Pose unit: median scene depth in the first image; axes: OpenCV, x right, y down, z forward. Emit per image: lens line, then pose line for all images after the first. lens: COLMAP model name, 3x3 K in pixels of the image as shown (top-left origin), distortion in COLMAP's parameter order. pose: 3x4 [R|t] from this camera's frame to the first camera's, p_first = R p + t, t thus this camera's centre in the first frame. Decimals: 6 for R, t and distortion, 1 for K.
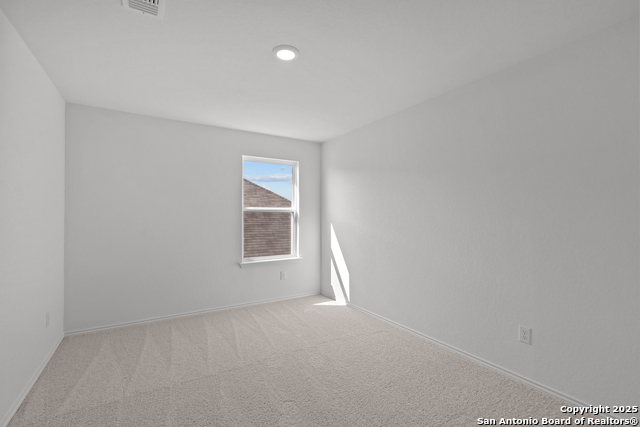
lens RADIAL K [[289.4, 0, 321.2], [0, 289.4, 212.6], [0, 0, 1]] dist [-0.001334, 0.000849]
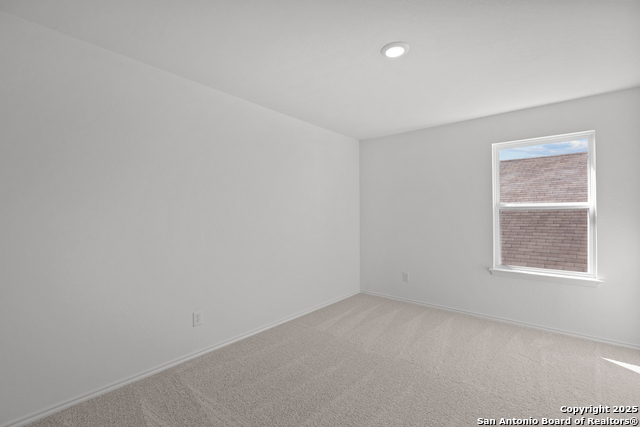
lens RADIAL K [[289.4, 0, 321.3], [0, 289.4, 214.6], [0, 0, 1]] dist [-0.001334, 0.000849]
pose [[0.303392, 0.001536, -0.952865, 0.352728], [0.009907, 0.999940, 0.004767, 0.002257], [0.952814, -0.010886, 0.303358, 0.227386]]
